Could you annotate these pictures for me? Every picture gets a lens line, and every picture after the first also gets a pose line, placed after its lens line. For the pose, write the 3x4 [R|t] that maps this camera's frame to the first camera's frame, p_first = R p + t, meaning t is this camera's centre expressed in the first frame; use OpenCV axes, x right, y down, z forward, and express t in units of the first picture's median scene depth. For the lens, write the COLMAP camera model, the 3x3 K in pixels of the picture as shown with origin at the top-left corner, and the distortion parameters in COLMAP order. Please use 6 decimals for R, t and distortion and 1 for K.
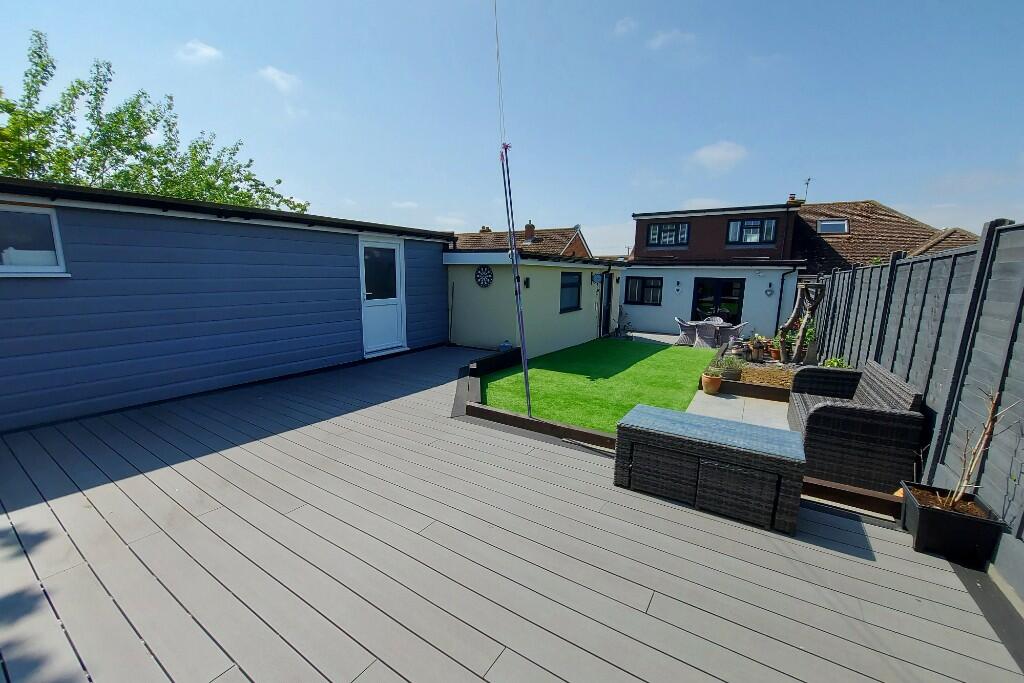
lens RADIAL K [[406.4, 0, 509.7], [0, 406.4, 347.1], [0, 0, 1]] dist [-0.013753, -0.001713]
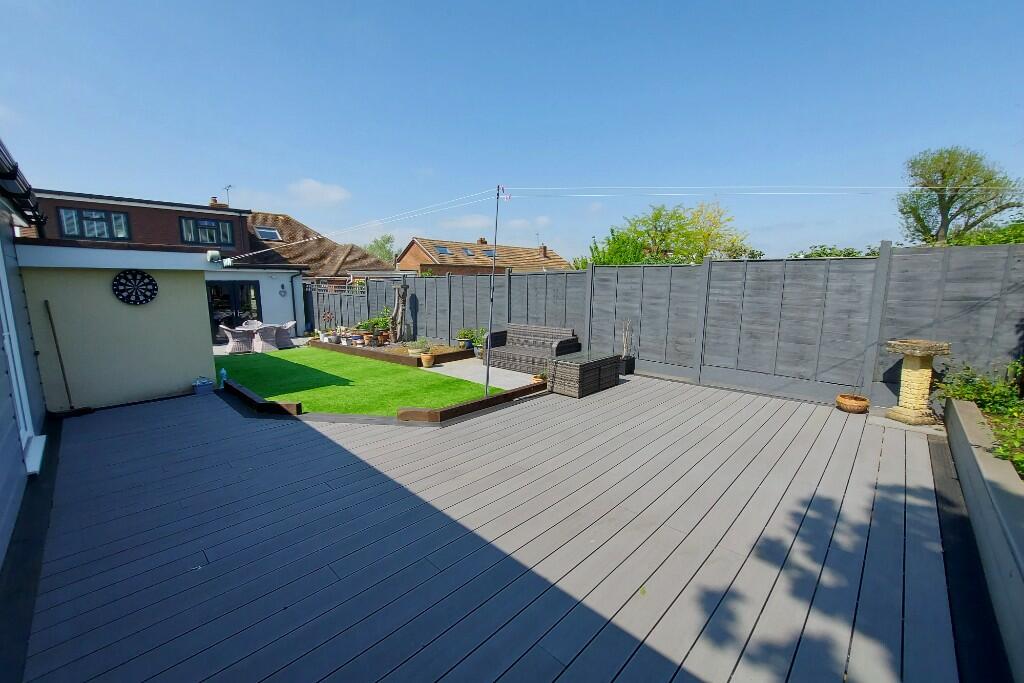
lens RADIAL K [[406.4, 0, 495.8], [0, 406.4, 352.0], [0, 0, 1]] dist [-0.013753, -0.001713]
pose [[0.217226, -0.182310, 0.958945, -0.307126], [0.167900, 0.974740, 0.147279, -0.040356], [-0.961573, 0.129014, 0.242349, 0.173337]]
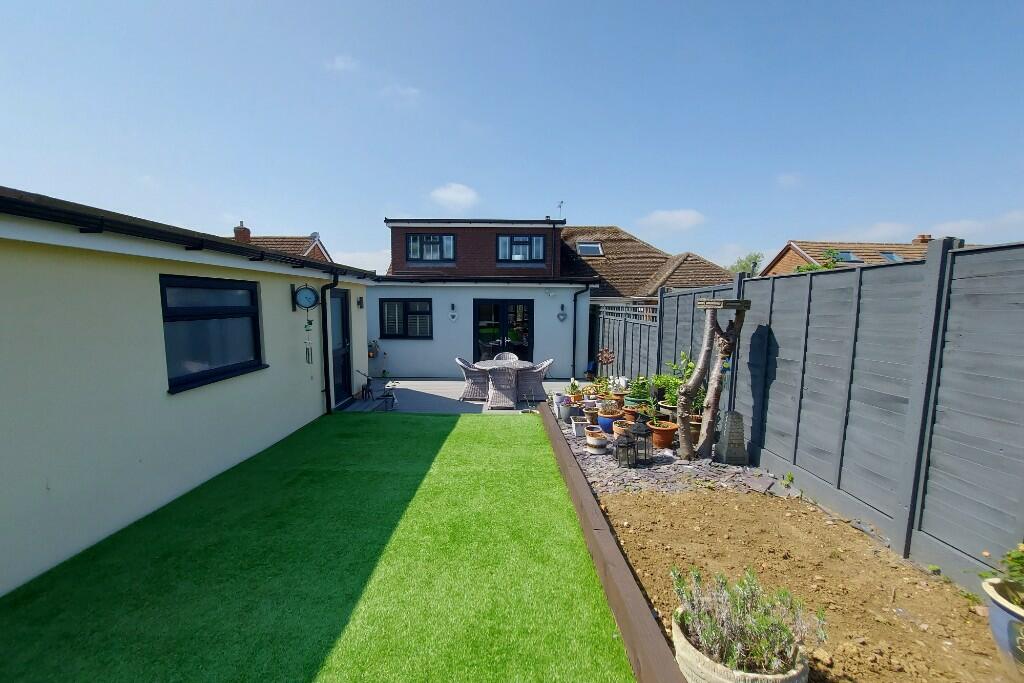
lens RADIAL K [[406.4, 0, 508.1], [0, 406.4, 347.8], [0, 0, 1]] dist [-0.013753, -0.001713]
pose [[0.850393, -0.062873, 0.522378, 0.123174], [0.095204, 0.994834, -0.035247, -0.052836], [-0.517463, 0.079706, 0.851985, 0.353783]]
